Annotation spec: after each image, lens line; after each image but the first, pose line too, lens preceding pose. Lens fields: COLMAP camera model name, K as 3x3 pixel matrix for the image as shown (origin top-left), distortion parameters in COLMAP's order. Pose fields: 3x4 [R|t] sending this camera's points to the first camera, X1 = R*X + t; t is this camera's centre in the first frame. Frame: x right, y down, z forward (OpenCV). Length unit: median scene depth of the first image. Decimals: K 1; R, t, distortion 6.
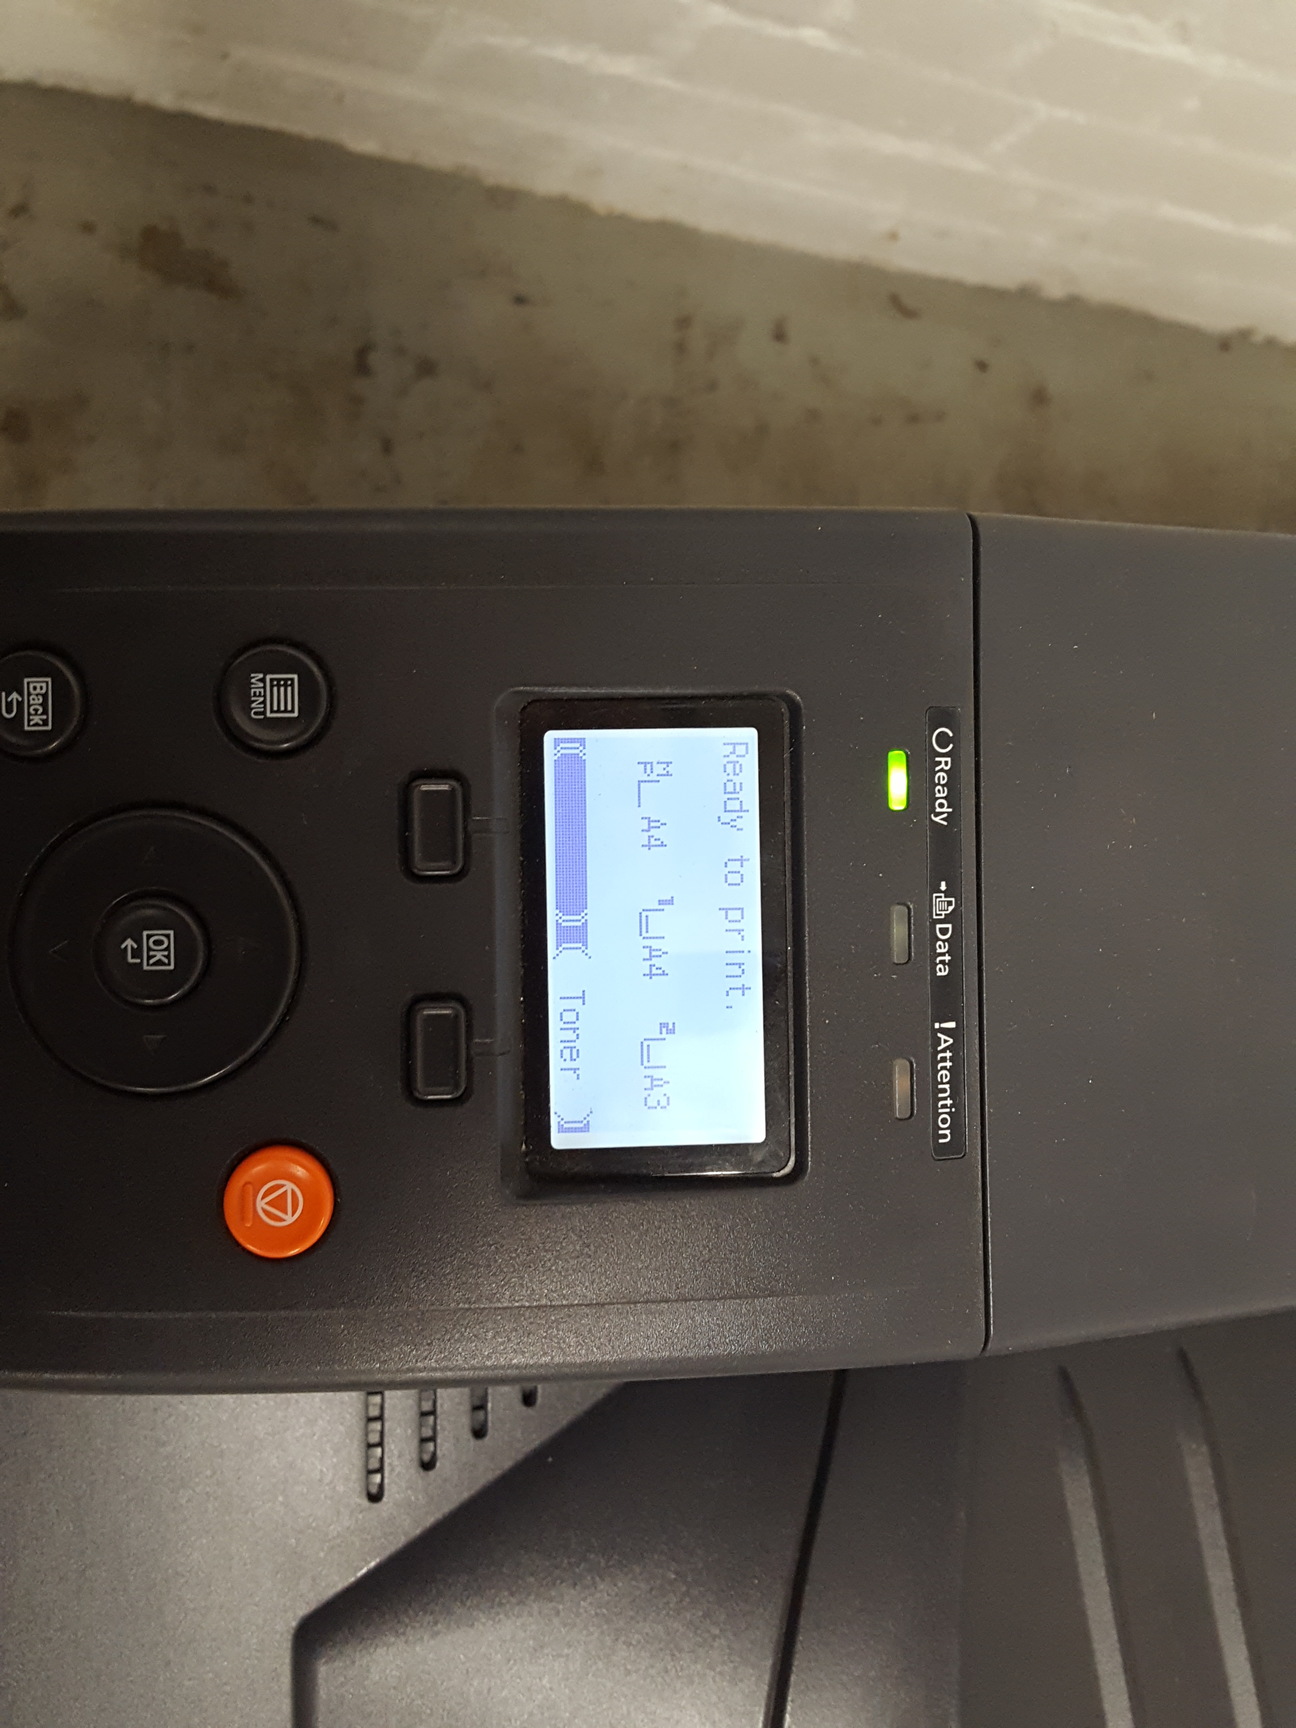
lens RADIAL K [[1711.1, 0, 662.6], [0, 1711.1, 851.2], [0, 0, 1]] dist [0.068520, 0.000000]
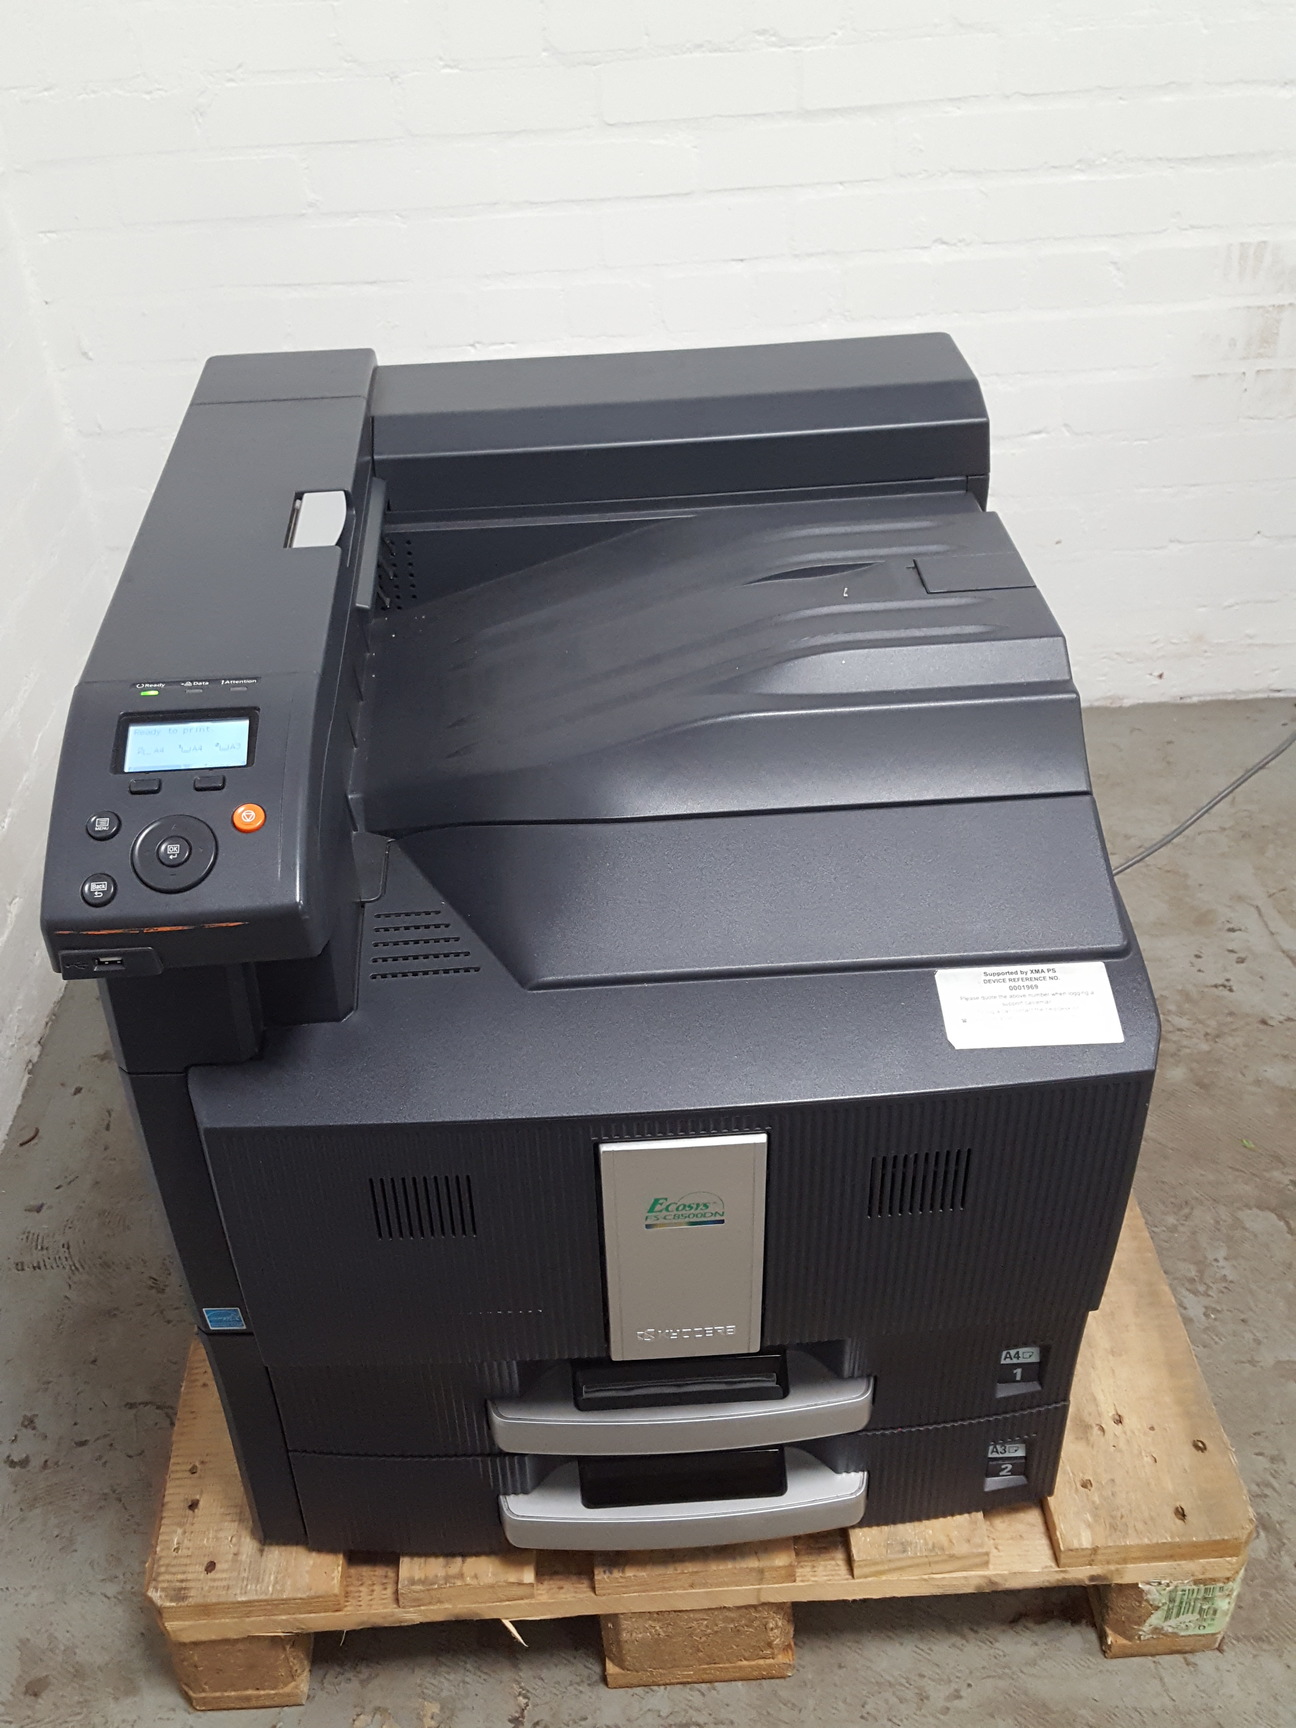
lens RADIAL K [[1711.1, 0, 627.4], [0, 1711.1, 853.5], [0, 0, 1]] dist [0.068520, 0.000000]
pose [[-0.050737, -0.863907, 0.501090, -1.958997], [0.998661, -0.048980, 0.016672, 0.859593], [0.010140, 0.501264, 0.865235, -1.875501]]
